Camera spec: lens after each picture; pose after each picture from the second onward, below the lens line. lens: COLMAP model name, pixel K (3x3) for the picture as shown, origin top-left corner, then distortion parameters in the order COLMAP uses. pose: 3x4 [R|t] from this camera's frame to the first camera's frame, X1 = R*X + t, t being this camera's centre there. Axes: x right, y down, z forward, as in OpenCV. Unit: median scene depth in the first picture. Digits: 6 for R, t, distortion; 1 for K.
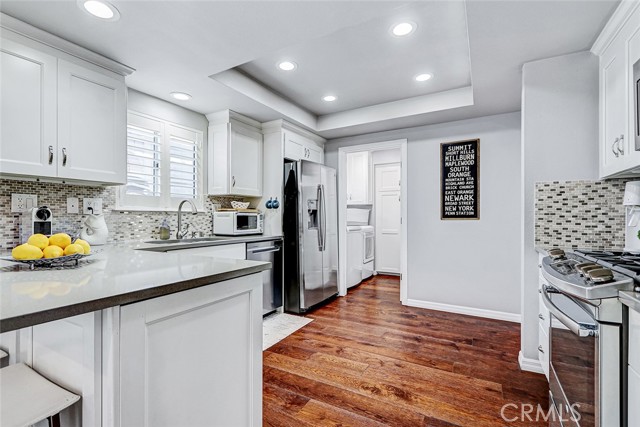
lens RADIAL K [[292.6, 0, 314.7], [0, 292.6, 217.9], [0, 0, 1]] dist [-0.000311, -0.002185]
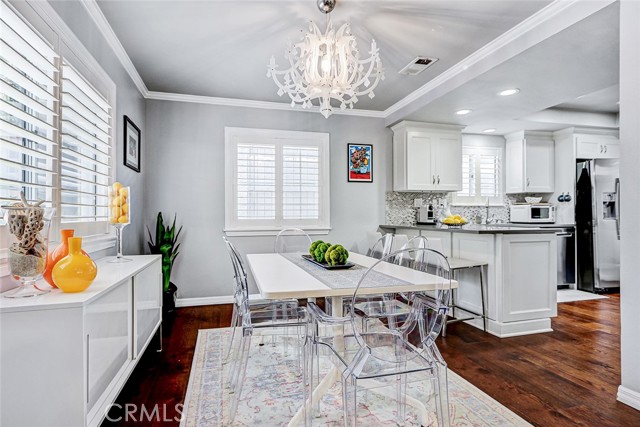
lens RADIAL K [[336.1, 0, 313.8], [0, 336.1, 213.2], [0, 0, 1]] dist [0.001214, -0.000352]
pose [[0.702927, -0.007415, -0.711223, 0.122452], [0.001750, 0.999961, -0.008696, 0.027151], [0.711259, 0.004868, 0.702913, -0.754418]]
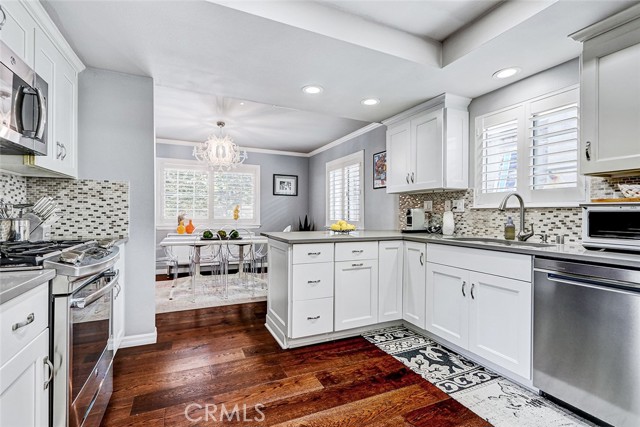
lens RADIAL K [[292.6, 0, 310.0], [0, 292.6, 214.2], [0, 0, 1]] dist [-0.000311, -0.002185]
pose [[-0.600079, -0.002511, -0.799937, 0.484502], [-0.008887, 0.999954, 0.003527, -0.001160], [0.799892, 0.009225, -0.600073, 0.896633]]
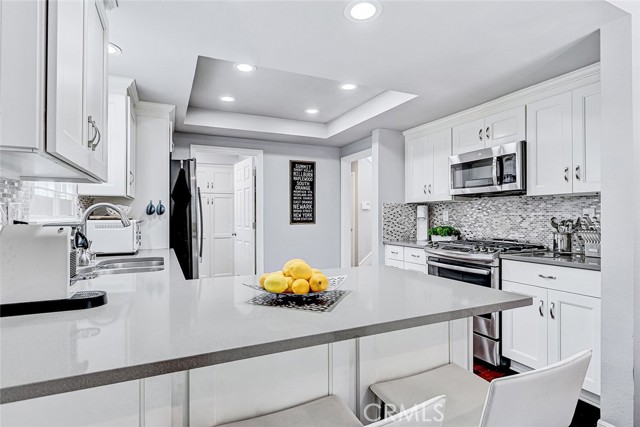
lens RADIAL K [[329.3, 0, 311.7], [0, 329.3, 216.2], [0, 0, 1]] dist [0.001833, 0.000900]
pose [[0.578235, -0.001432, 0.815869, -0.662378], [0.001563, 0.999999, 0.000648, -0.030173], [-0.815869, 0.000900, 0.578237, 0.168965]]
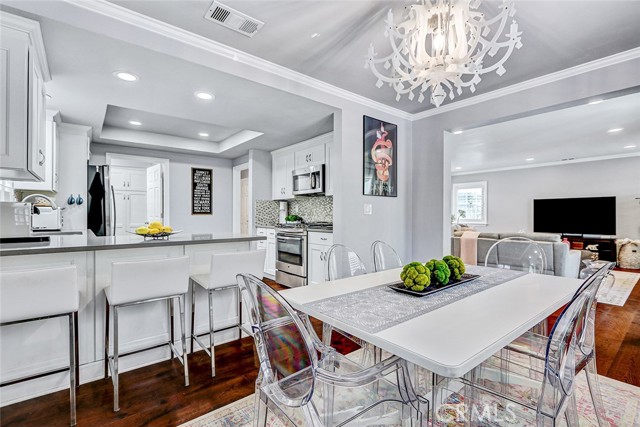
lens RADIAL K [[292.6, 0, 318.4], [0, 292.6, 214.9], [0, 0, 1]] dist [-0.000311, -0.002185]
pose [[0.349517, -0.000915, 0.936930, -0.900800], [-0.000179, 0.999999, 0.001043, 0.004550], [-0.936930, -0.000532, 0.349517, -0.230722]]
